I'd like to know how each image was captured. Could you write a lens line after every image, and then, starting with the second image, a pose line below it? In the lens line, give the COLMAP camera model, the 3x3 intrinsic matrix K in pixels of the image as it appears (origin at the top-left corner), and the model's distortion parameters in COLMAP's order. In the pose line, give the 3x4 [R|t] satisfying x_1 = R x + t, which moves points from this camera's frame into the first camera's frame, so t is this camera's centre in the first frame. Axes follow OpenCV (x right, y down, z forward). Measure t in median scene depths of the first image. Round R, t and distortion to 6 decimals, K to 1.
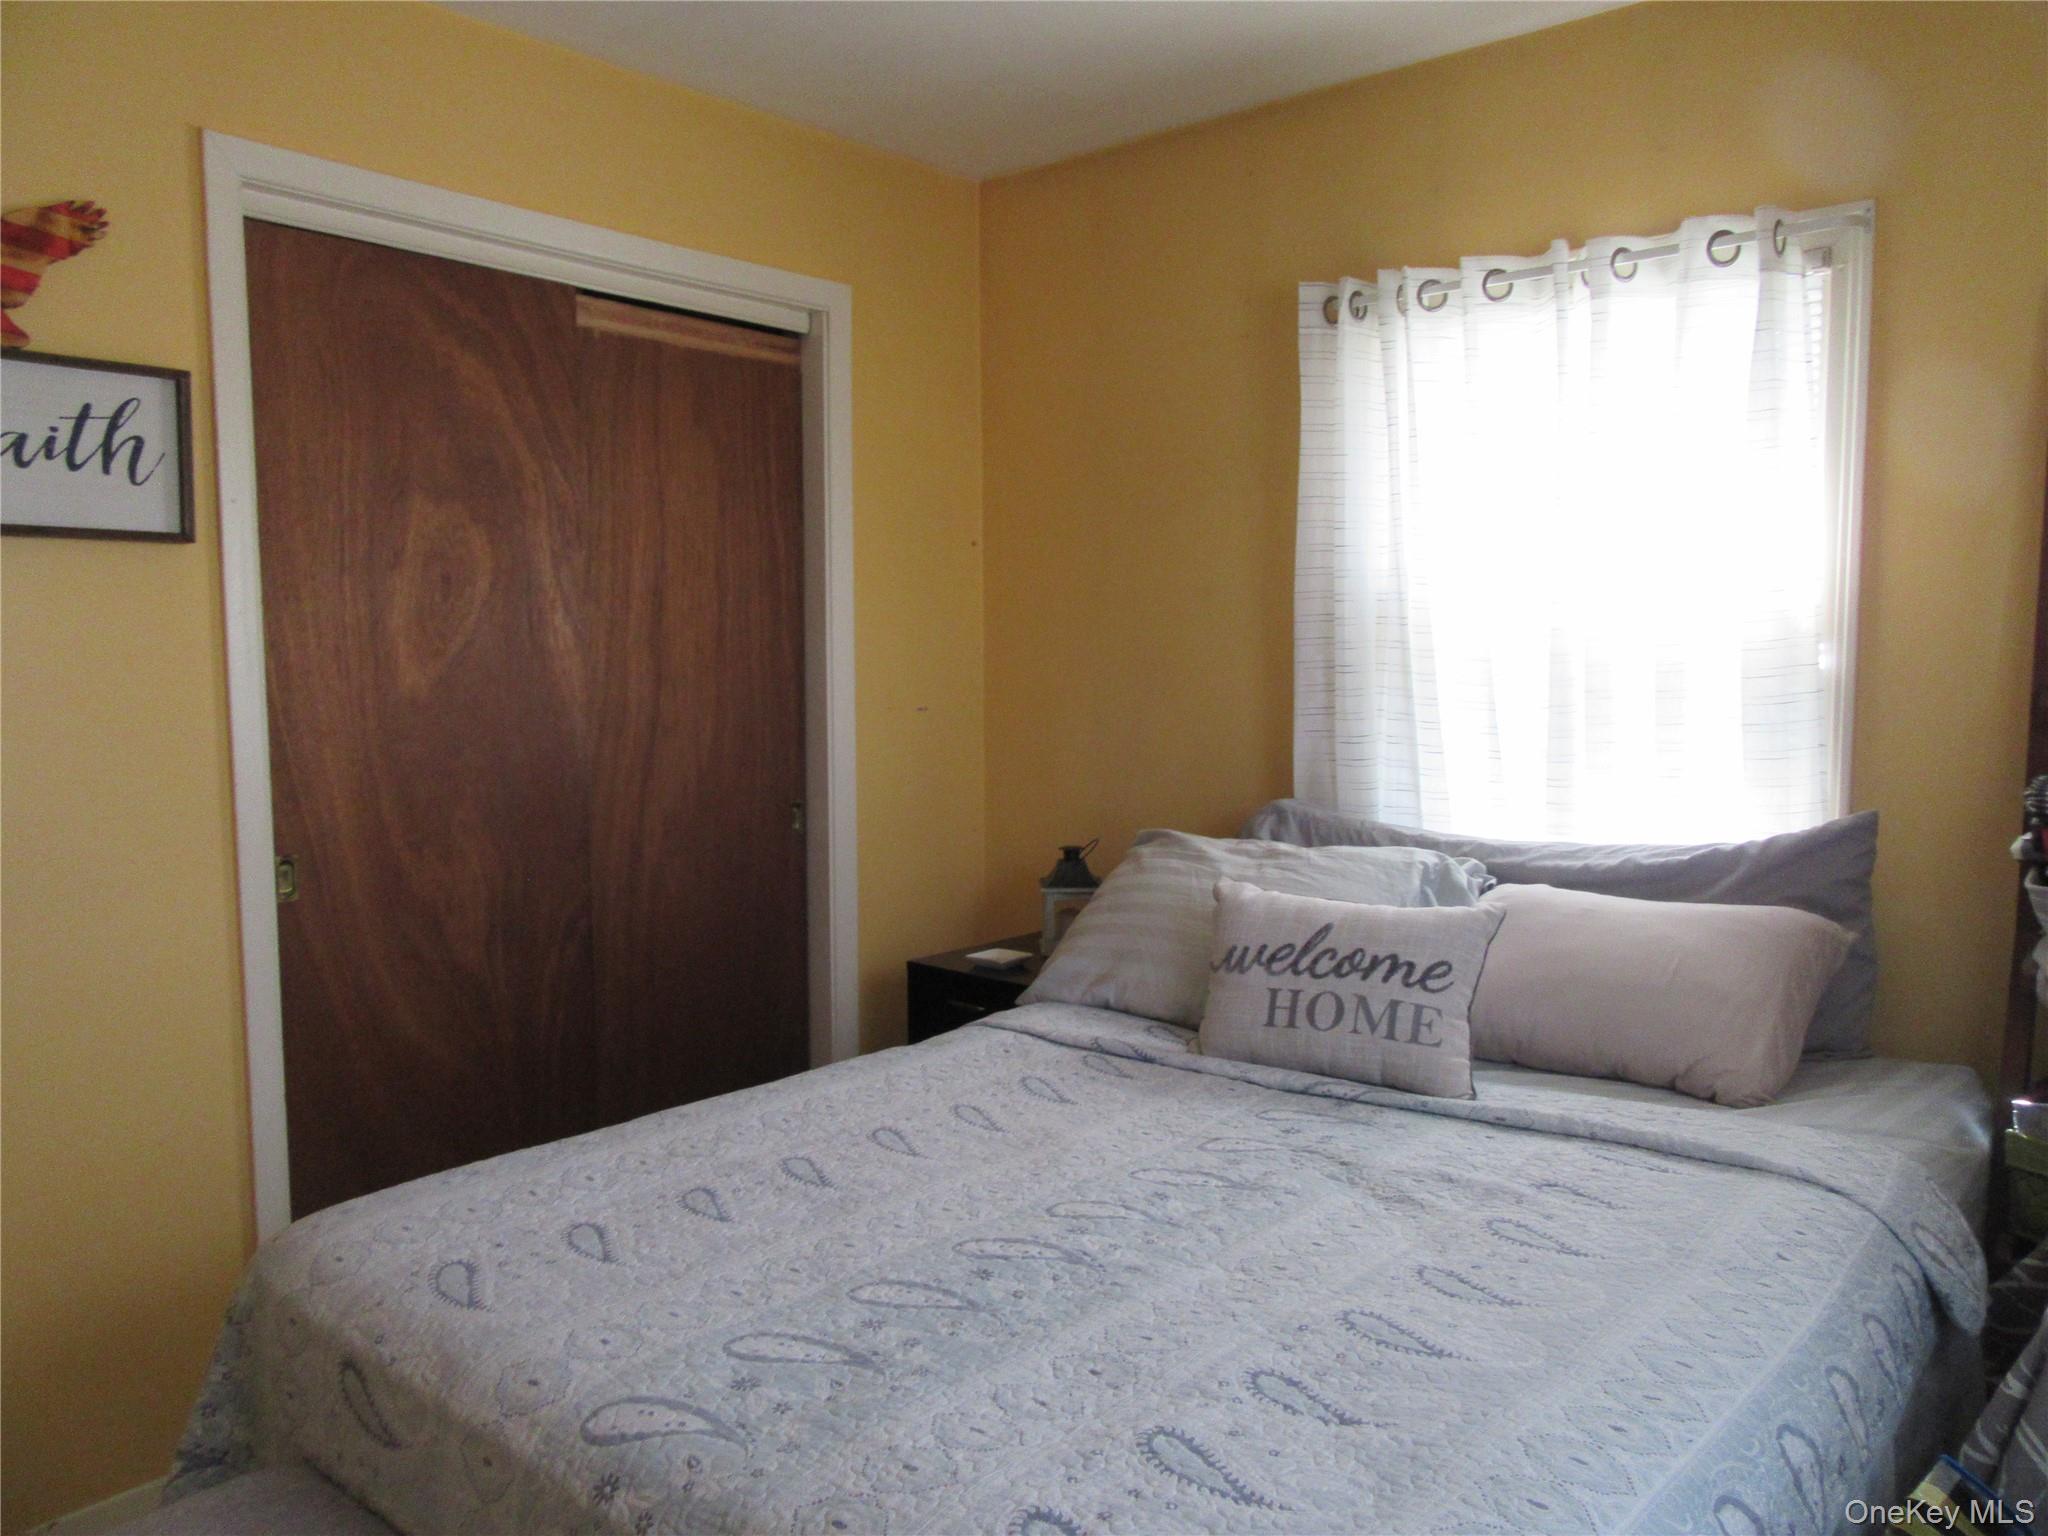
lens RADIAL K [[1513.2, 0, 1026.7], [0, 1513.2, 772.5], [0, 0, 1]] dist [-0.008677, 0.010954]
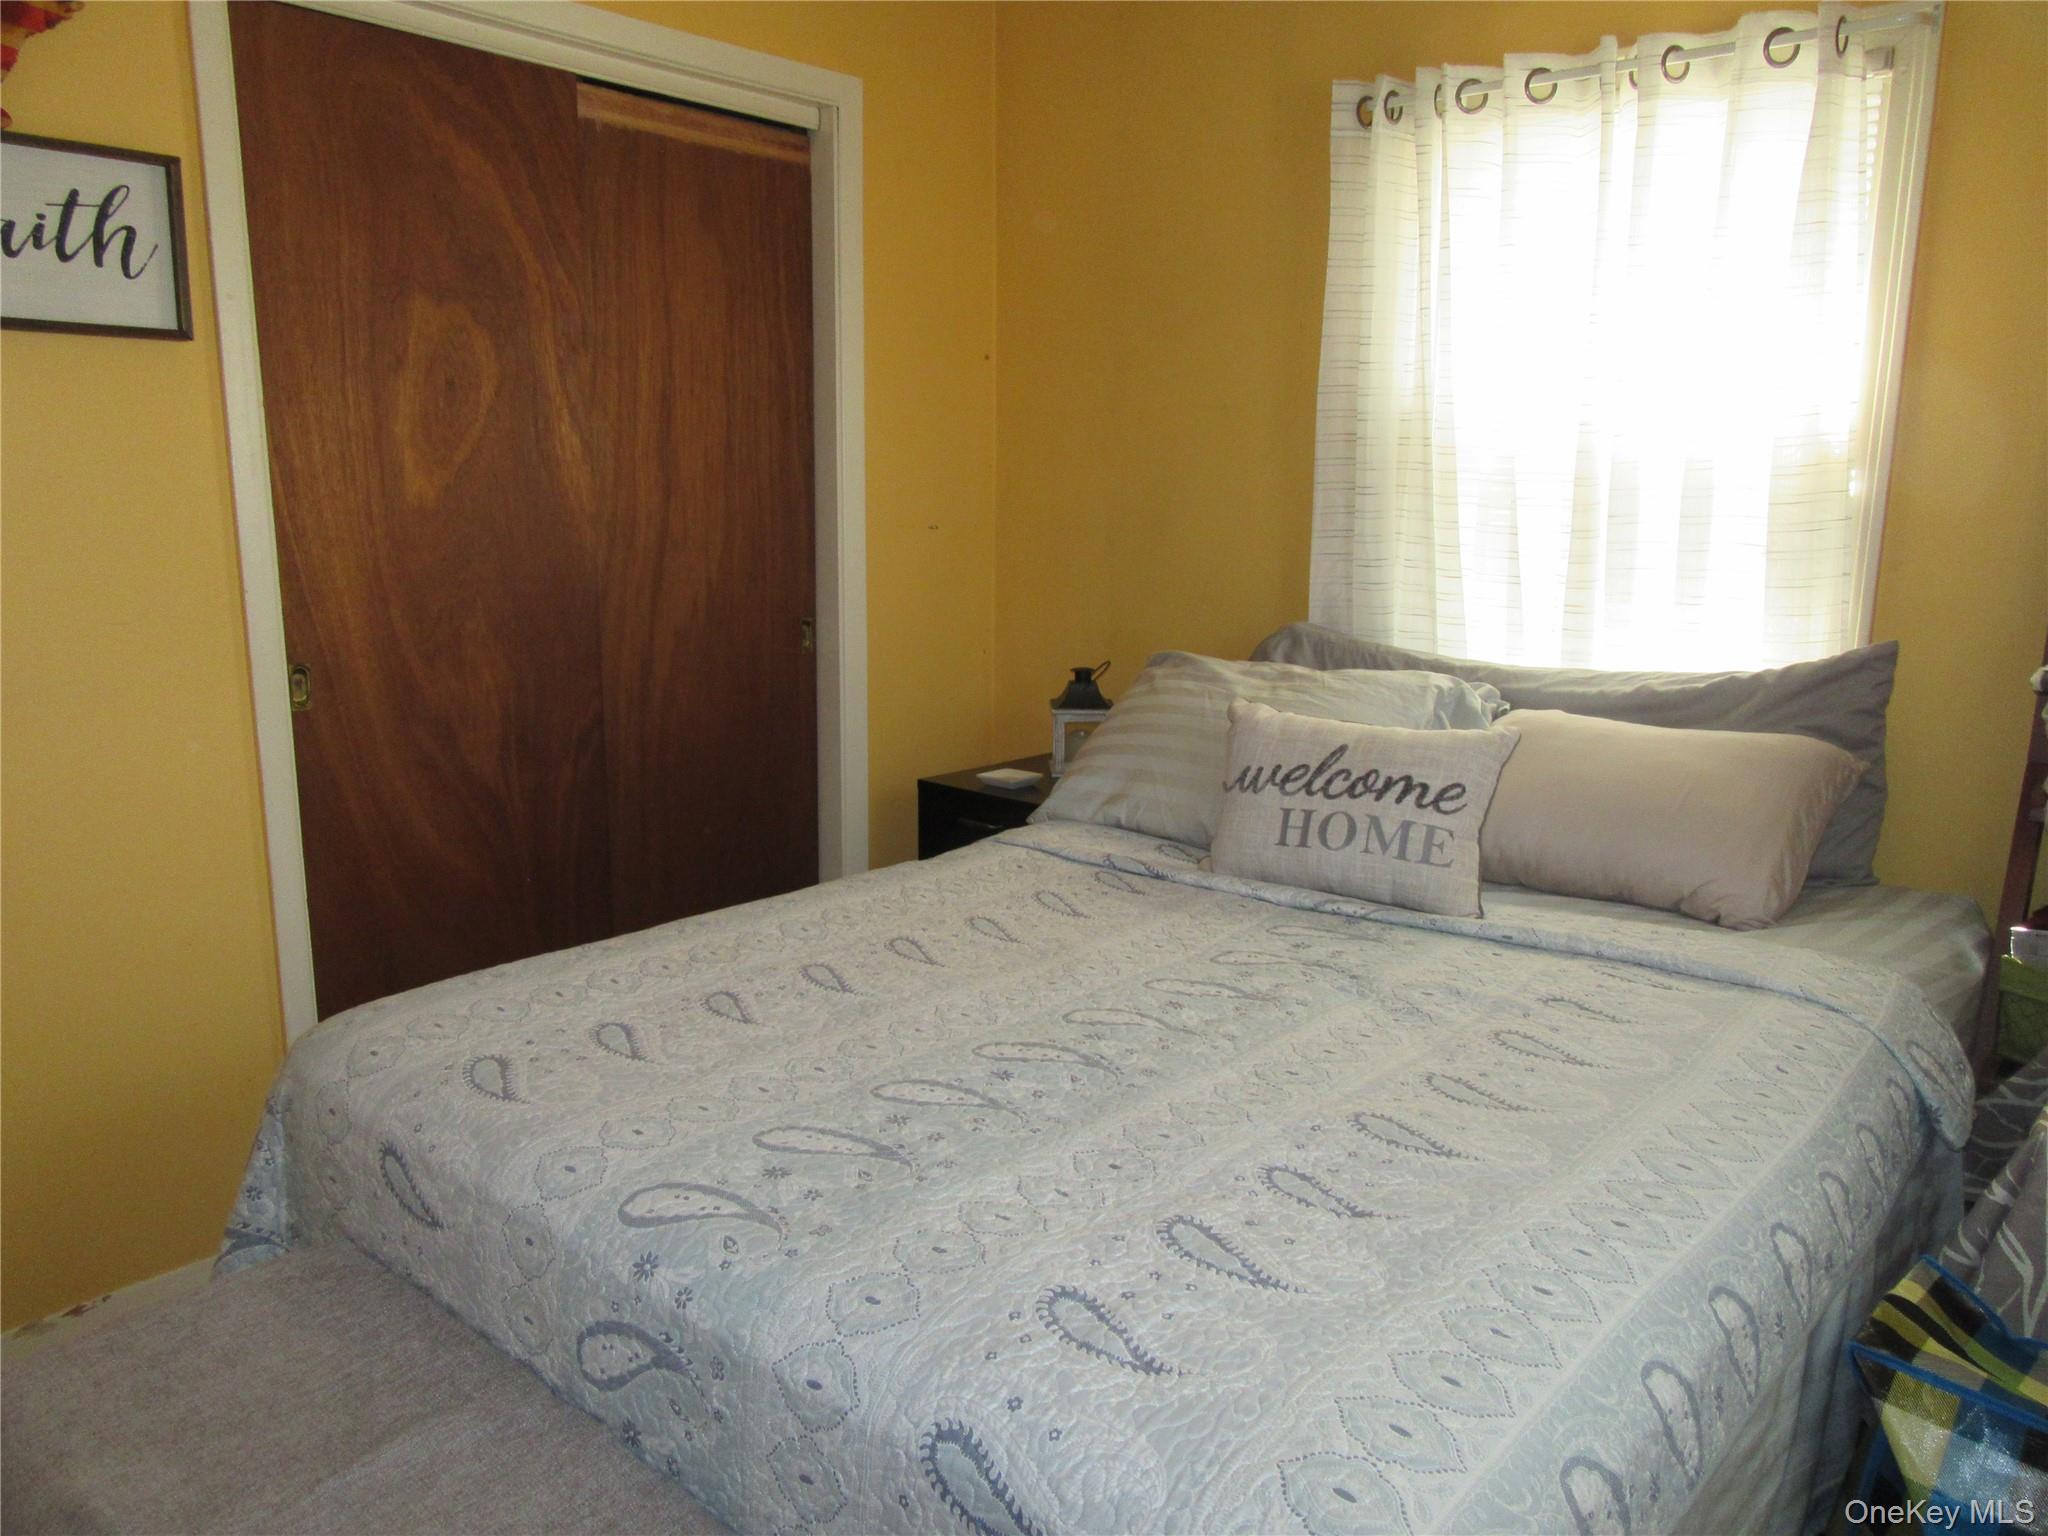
lens RADIAL K [[1513.2, 0, 1025.4], [0, 1513.2, 771.4], [0, 0, 1]] dist [-0.008677, 0.010954]
pose [[0.999906, 0.013630, 0.001270, -0.012516], [-0.013687, 0.993675, 0.111455, 0.008665], [0.000257, -0.111462, 0.993769, 0.001884]]
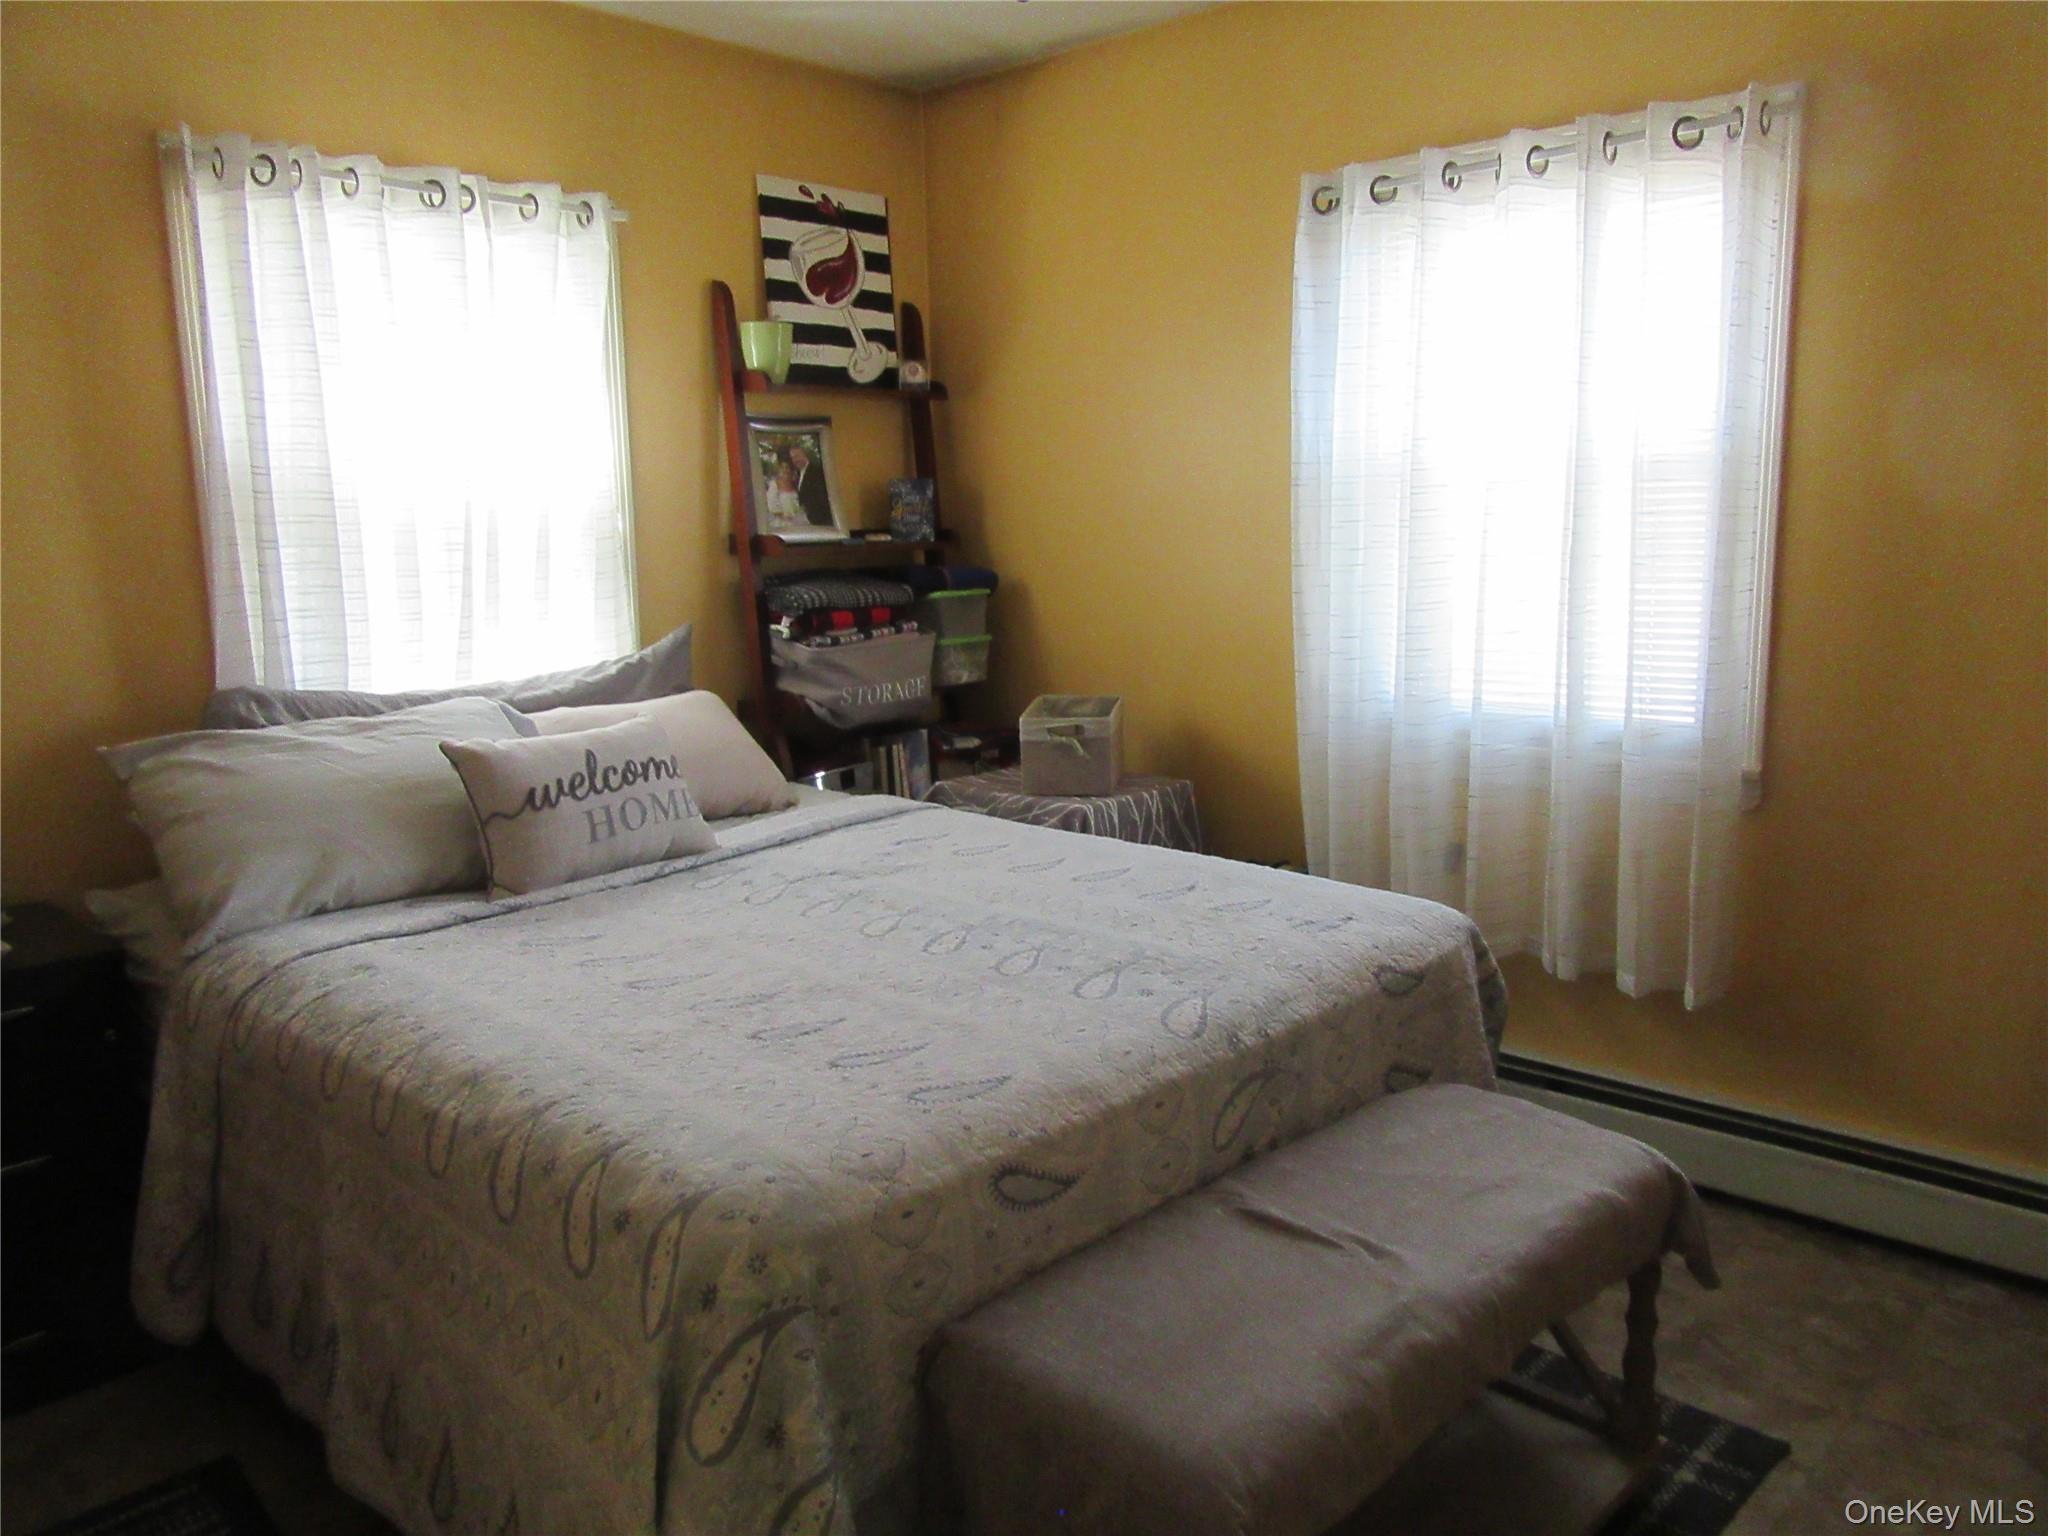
lens RADIAL K [[1513.2, 0, 1032.1], [0, 1513.2, 766.5], [0, 0, 1]] dist [-0.008677, 0.010954]
pose [[0.051189, -0.164970, 0.984969, -0.982430], [0.107391, 0.981453, 0.158800, -0.038998], [-0.992898, 0.097648, 0.067956, 0.595217]]
